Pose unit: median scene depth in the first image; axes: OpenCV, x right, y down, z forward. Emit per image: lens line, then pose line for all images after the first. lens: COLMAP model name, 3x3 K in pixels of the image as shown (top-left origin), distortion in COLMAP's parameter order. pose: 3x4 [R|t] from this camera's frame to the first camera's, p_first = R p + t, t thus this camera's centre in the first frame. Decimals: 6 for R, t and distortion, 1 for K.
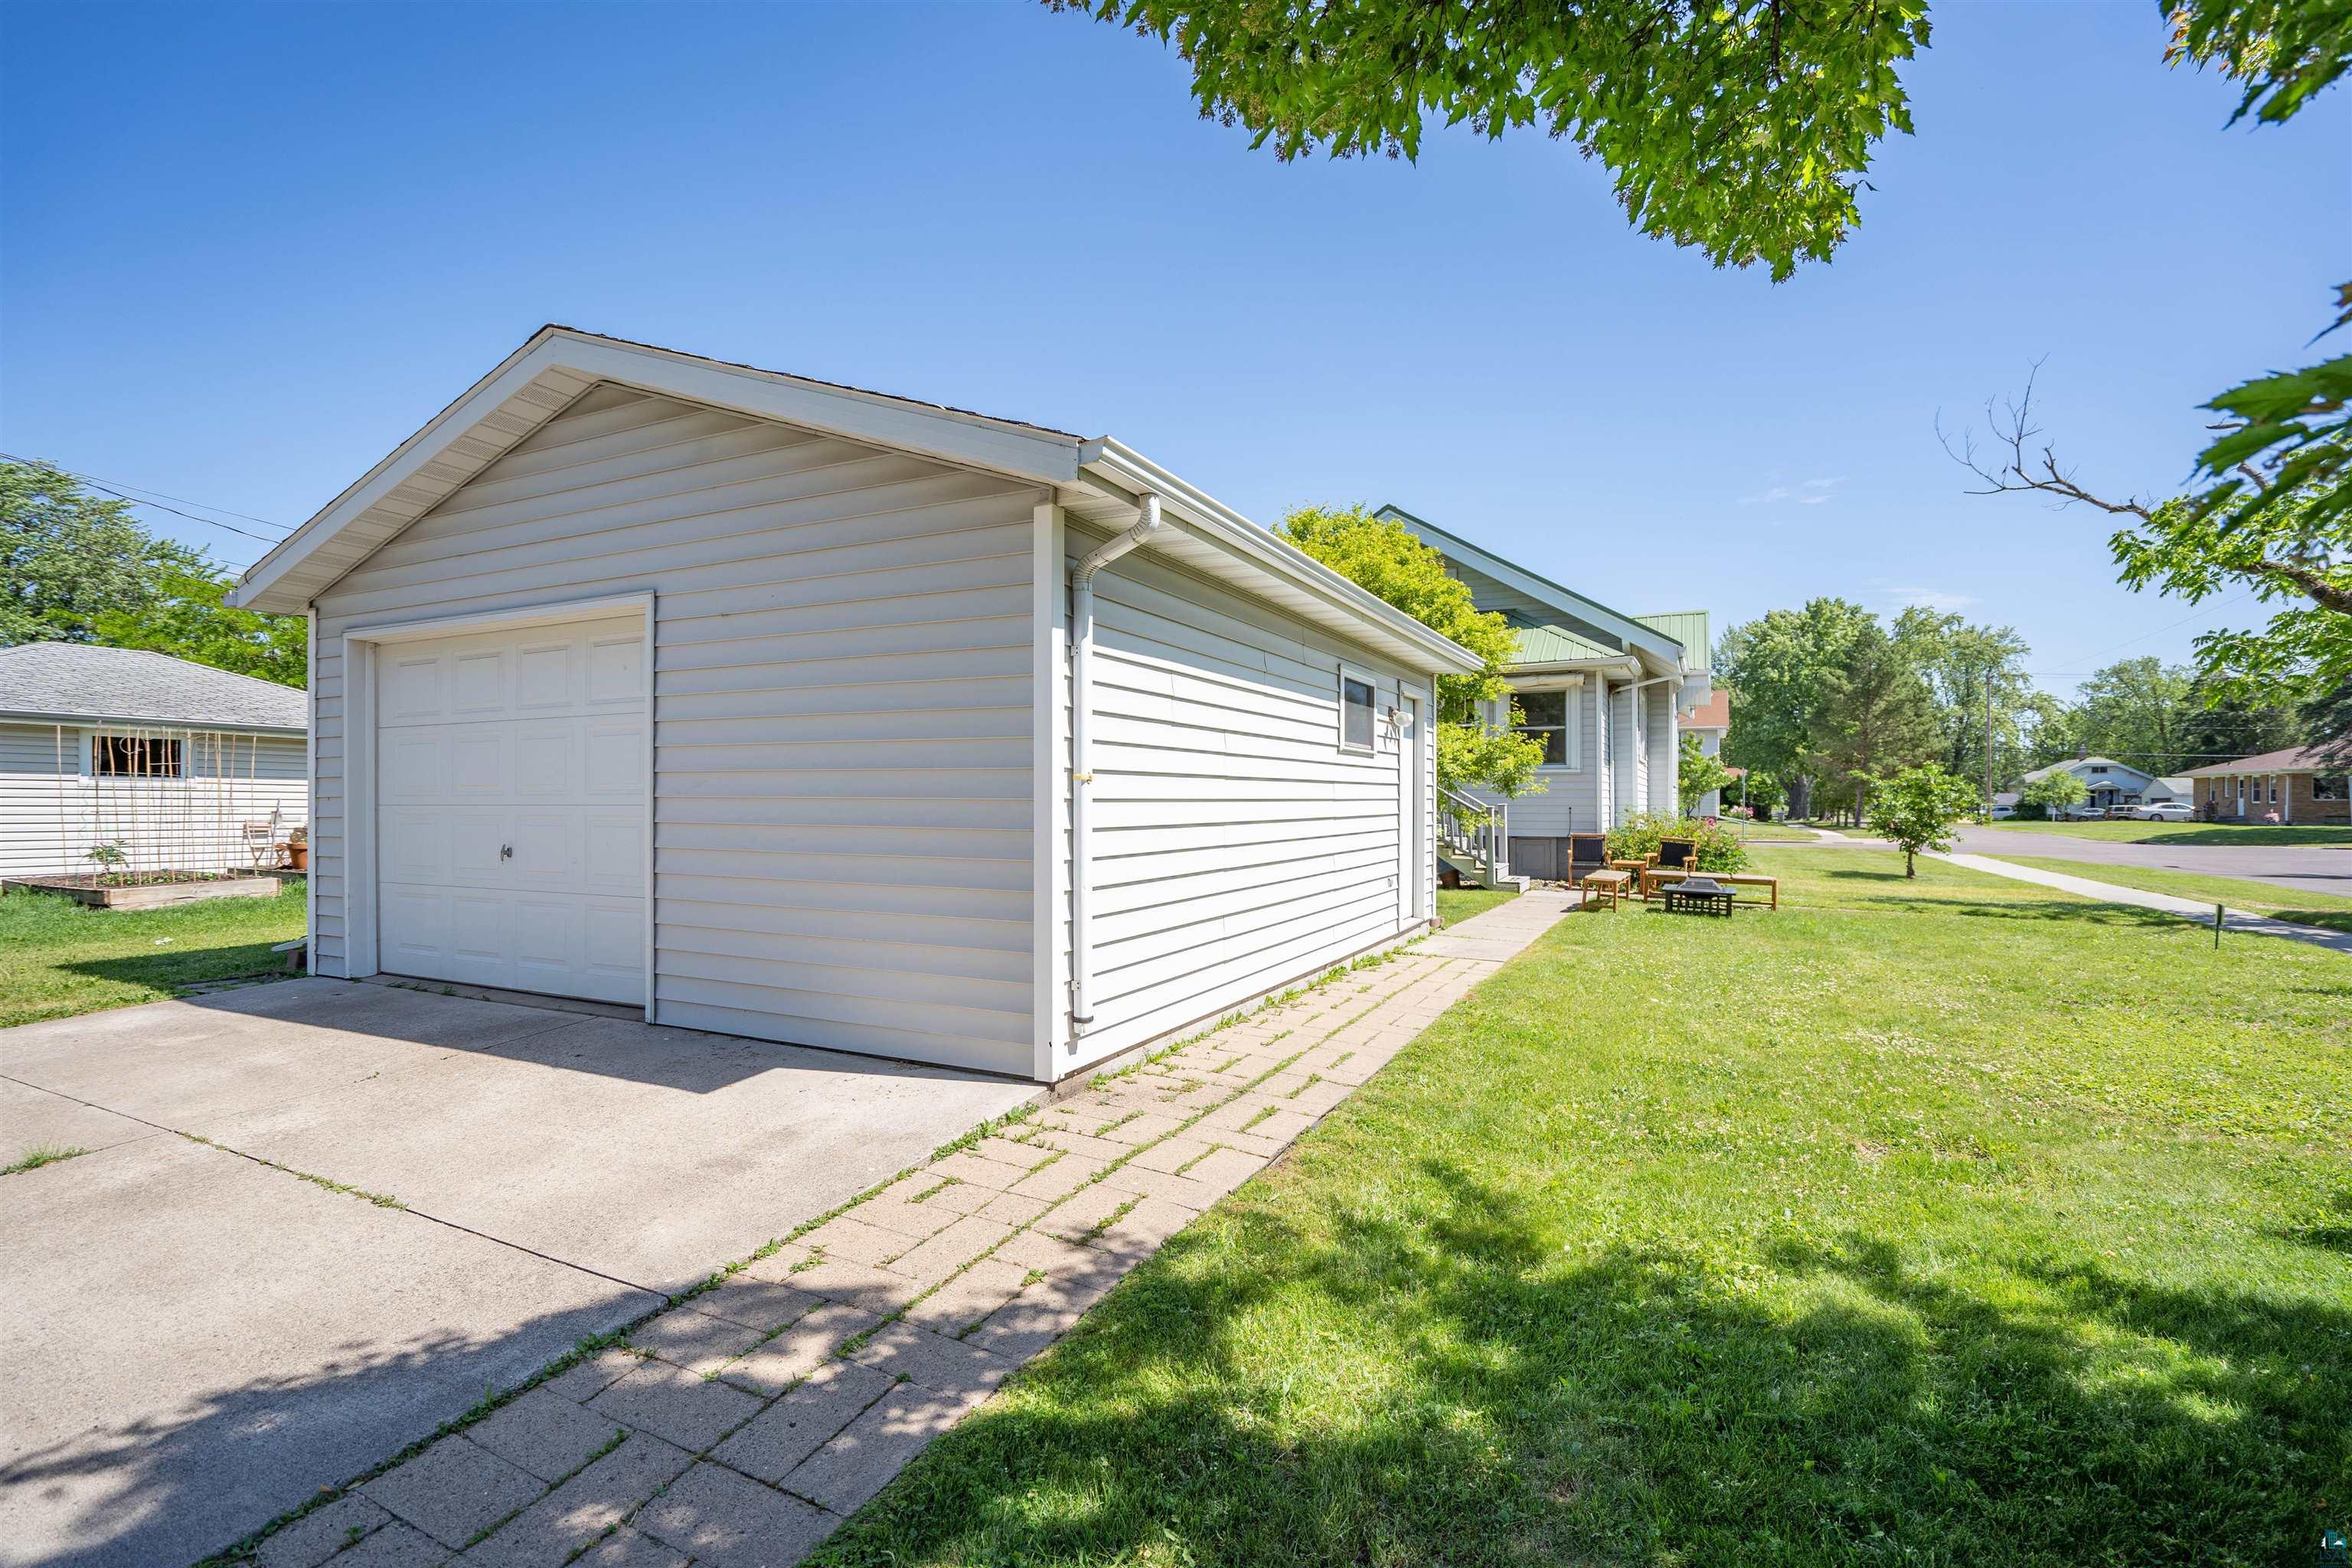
lens RADIAL K [[1082.9, 0, 1172.0], [0, 1082.9, 782.0], [0, 0, 1]] dist [-0.041703, 0.000862]
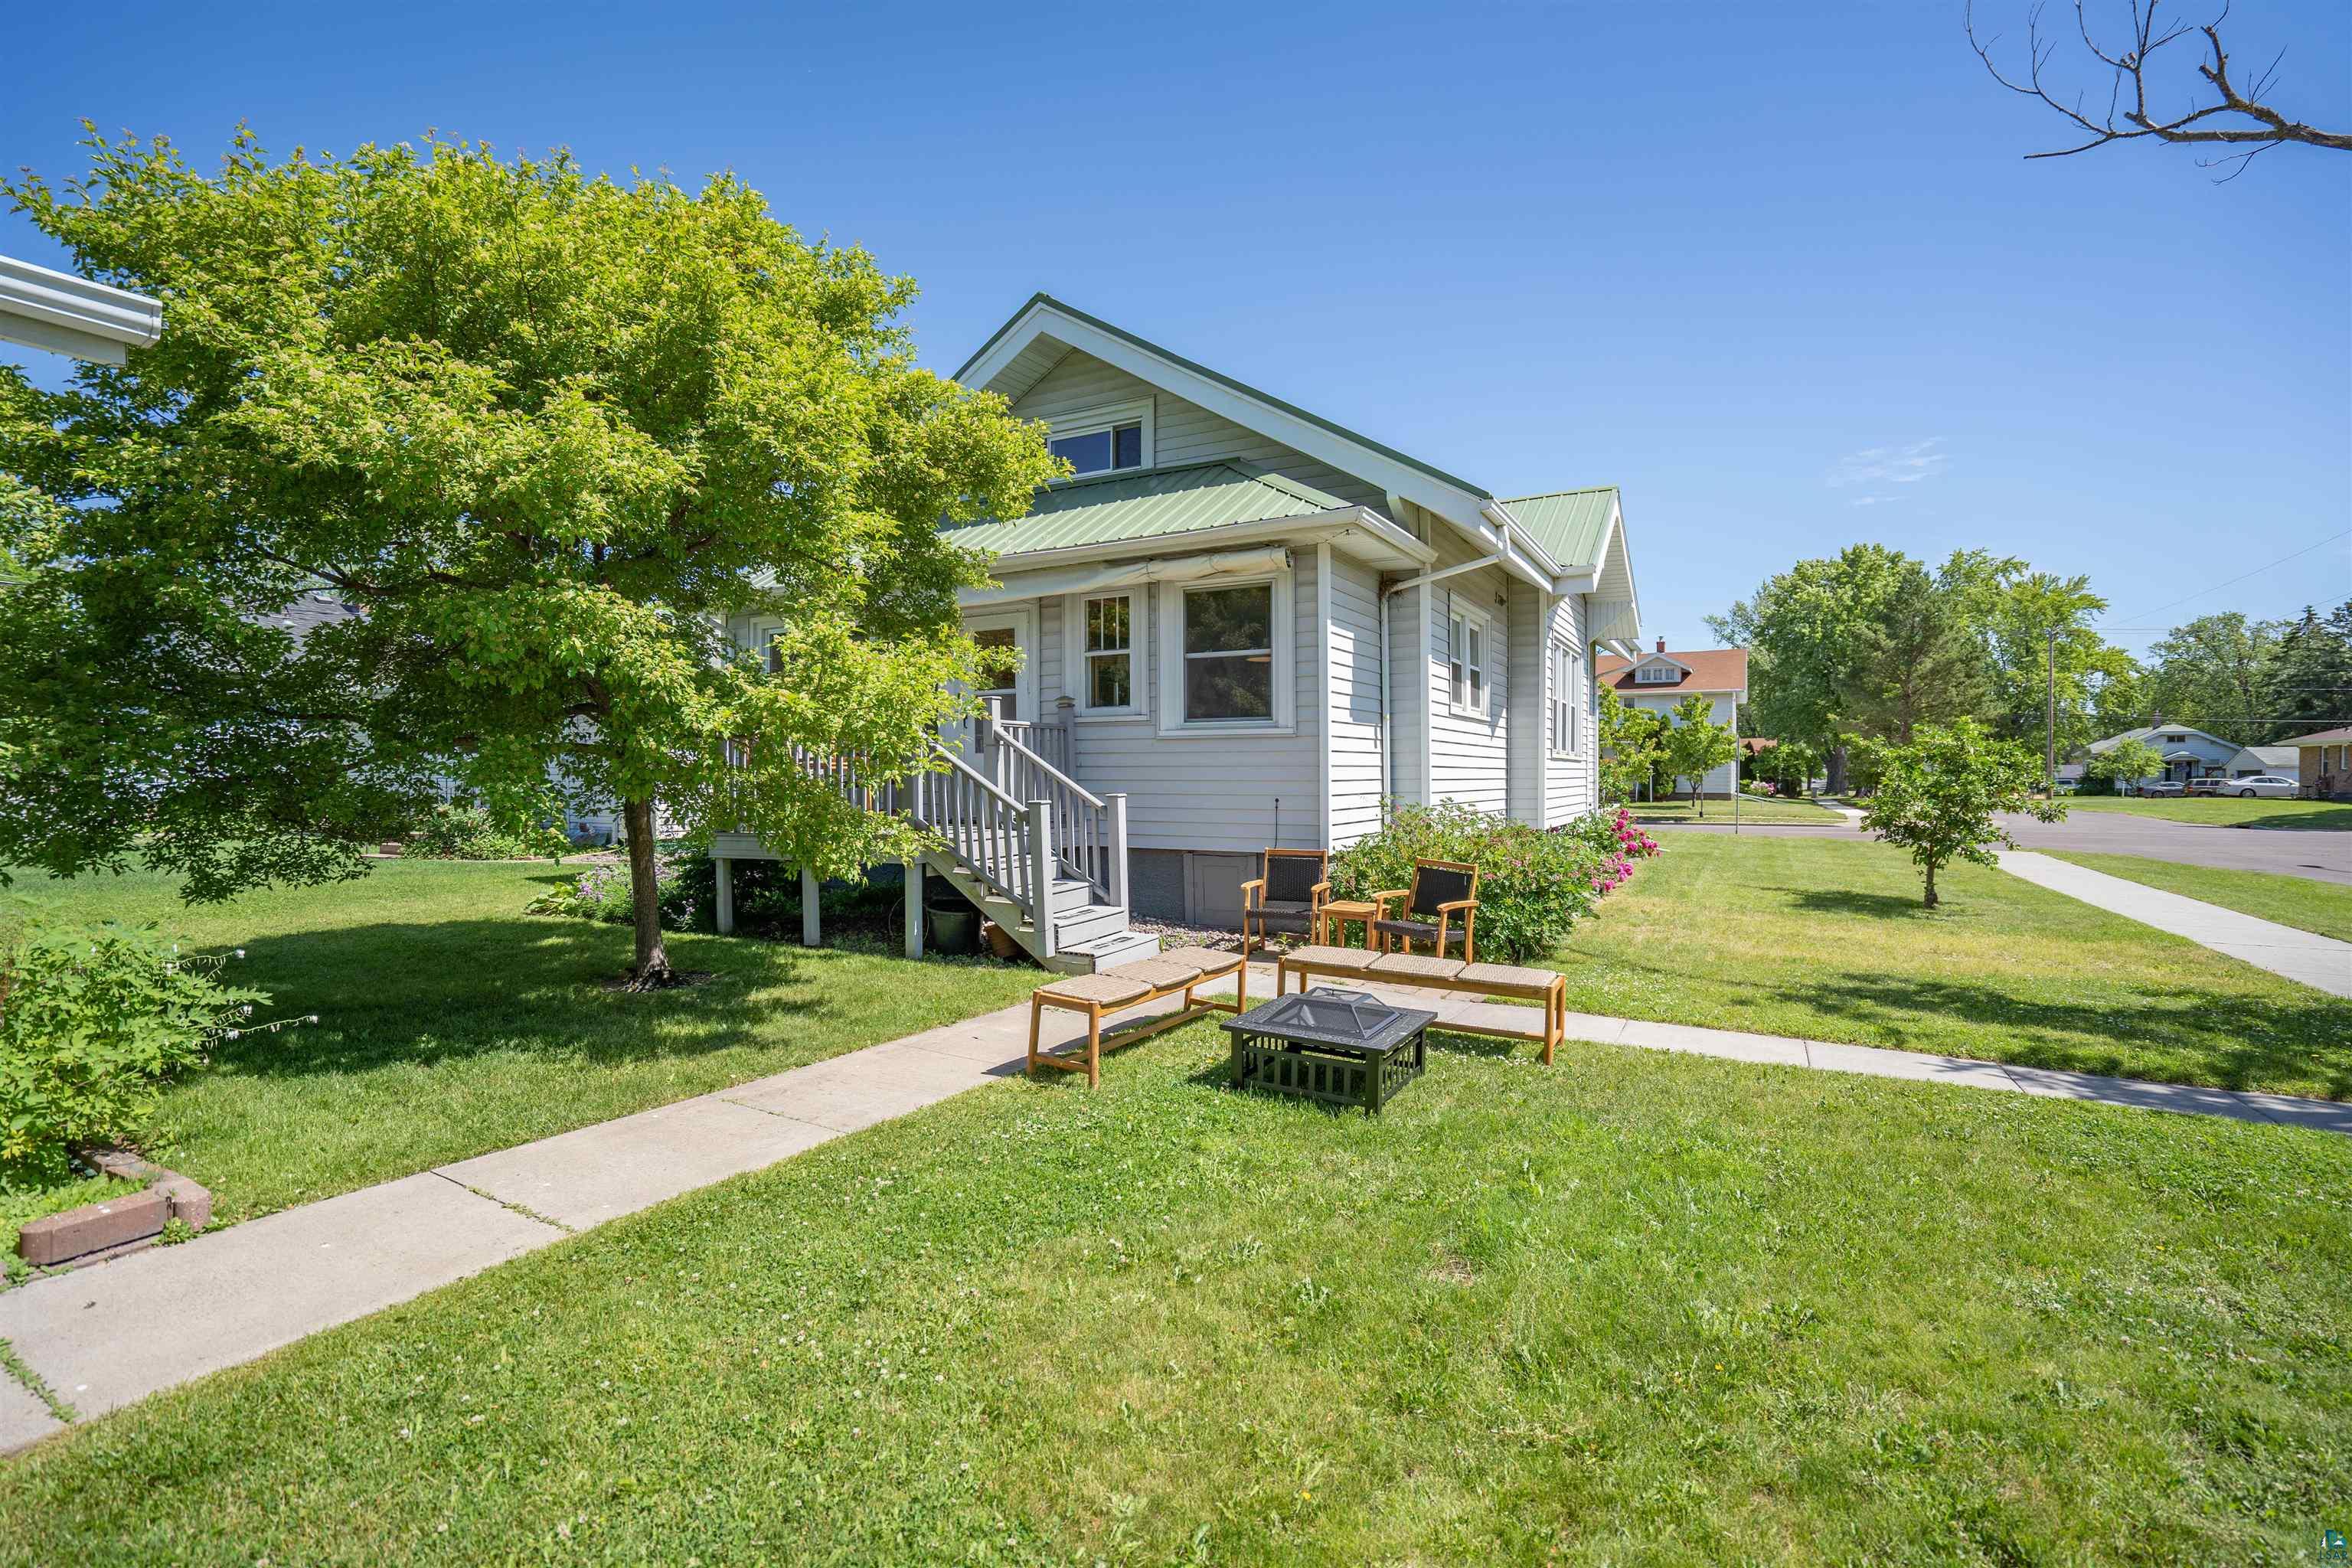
lens RADIAL K [[1082.9, 0, 1181.1], [0, 1082.9, 796.4], [0, 0, 1]] dist [-0.041703, 0.000862]
pose [[0.999543, -0.004200, -0.029936, 0.080562], [0.005306, 0.999302, 0.036989, 0.000374], [0.029760, -0.037131, 0.998867, 0.107881]]
